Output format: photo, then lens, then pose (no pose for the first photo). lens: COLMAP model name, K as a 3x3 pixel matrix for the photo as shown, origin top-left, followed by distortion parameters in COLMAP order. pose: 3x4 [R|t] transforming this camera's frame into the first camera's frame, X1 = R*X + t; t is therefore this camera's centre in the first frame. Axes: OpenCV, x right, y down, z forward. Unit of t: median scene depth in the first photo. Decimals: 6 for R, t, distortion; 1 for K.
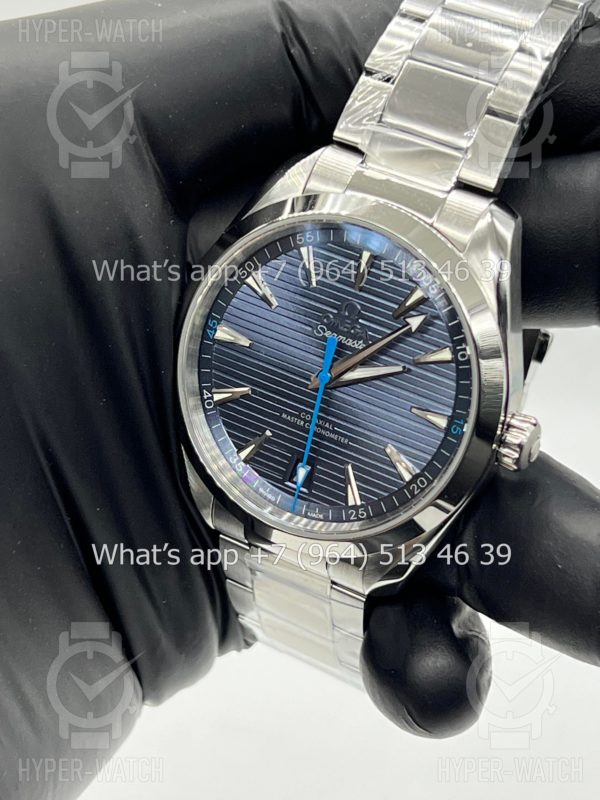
lens RADIAL K [[1906.2, 0, 296.3], [0, 1906.2, 404.3], [0, 0, 1]] dist [0.196075, 0.000000]
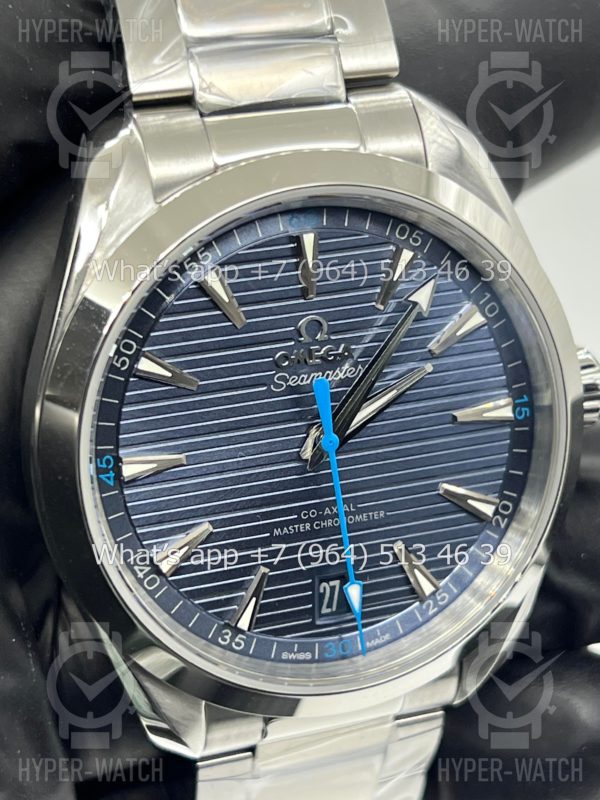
lens RADIAL K [[1906.2, 0, 300.1], [0, 1906.2, 399.7], [0, 0, 1]] dist [0.196075, 0.000000]
pose [[0.666046, -0.463641, 0.584312, -0.353404], [0.440137, 0.876731, 0.193967, -0.152813], [-0.602215, 0.127986, 0.788008, 0.501364]]
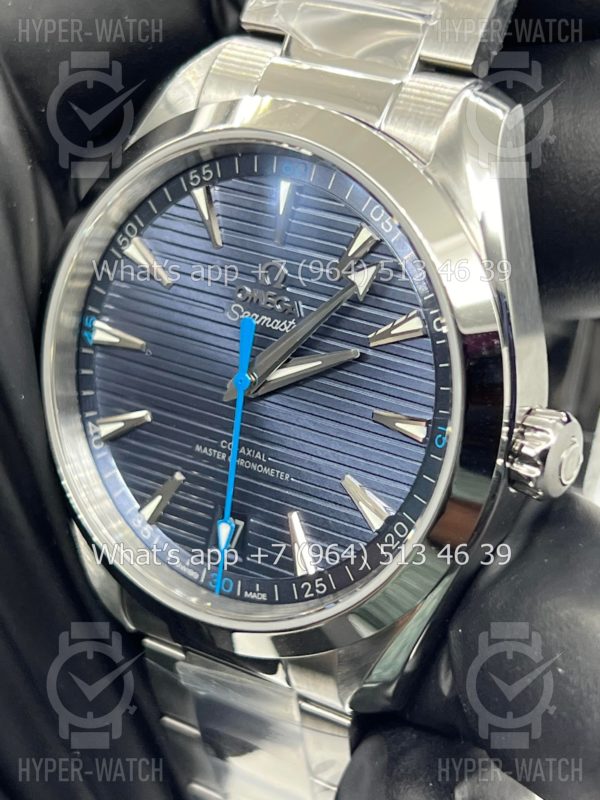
lens RADIAL K [[1906.2, 0, 302.3], [0, 1906.2, 401.5], [0, 0, 1]] dist [0.196075, 0.000000]
pose [[0.985862, -0.087711, -0.142769, 0.126681], [0.077576, 0.994156, -0.075077, 0.043036], [0.148520, 0.062940, 0.986904, 0.357036]]
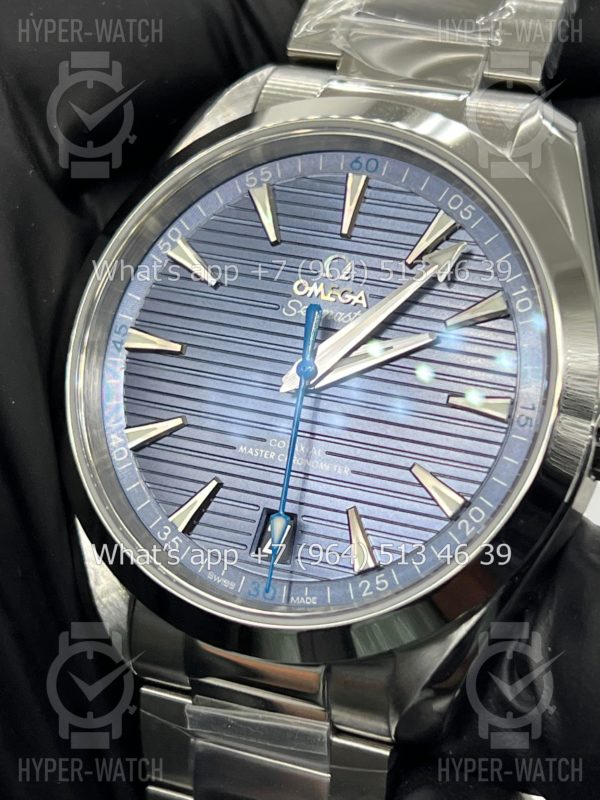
lens RADIAL K [[1906.2, 0, 297.7], [0, 1906.2, 402.3], [0, 0, 1]] dist [0.196075, 0.000000]
pose [[0.994196, -0.046724, 0.096909, -0.049345], [0.075582, 0.944372, -0.320078, 0.197574], [-0.076563, 0.325545, 0.942422, 0.404273]]
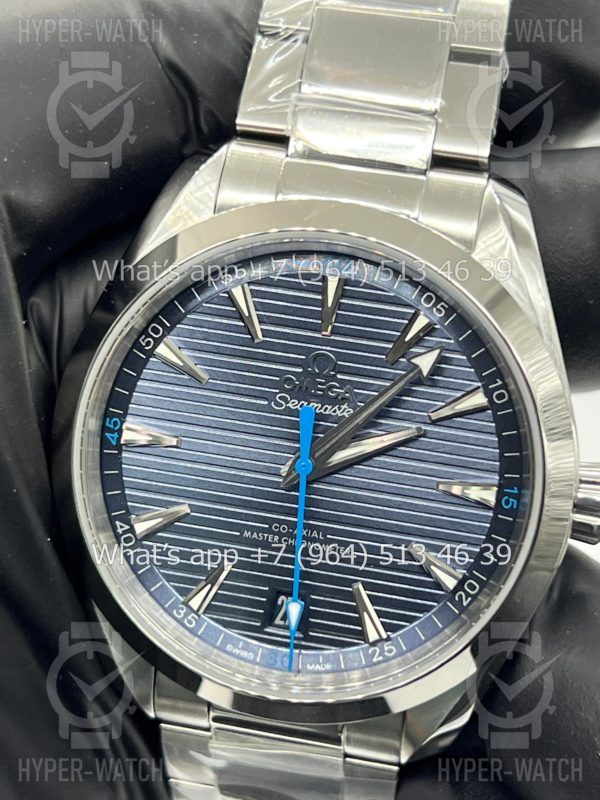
lens RADIAL K [[1906.2, 0, 300.6], [0, 1906.2, 400.6], [0, 0, 1]] dist [0.196075, 0.000000]
pose [[0.952617, -0.187843, 0.239238, -0.145714], [0.198695, 0.979818, -0.021853, -0.022511], [-0.230305, 0.068353, 0.970715, 0.328226]]
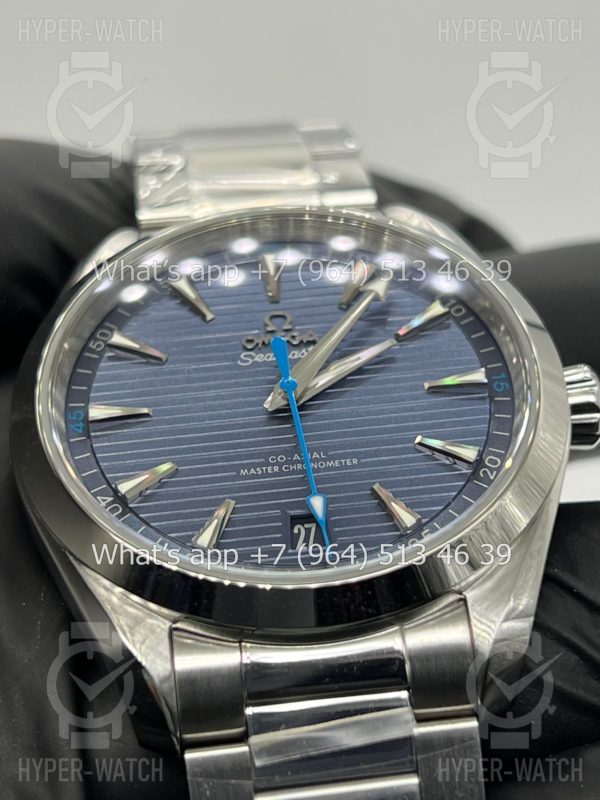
lens RADIAL K [[1906.2, 0, 296.7], [0, 1906.2, 399.7], [0, 0, 1]] dist [0.196075, 0.000000]
pose [[0.840603, -0.039776, 0.540189, -0.336457], [0.448084, 0.611374, -0.652260, 0.416978], [-0.304313, 0.790342, 0.531746, 0.648950]]
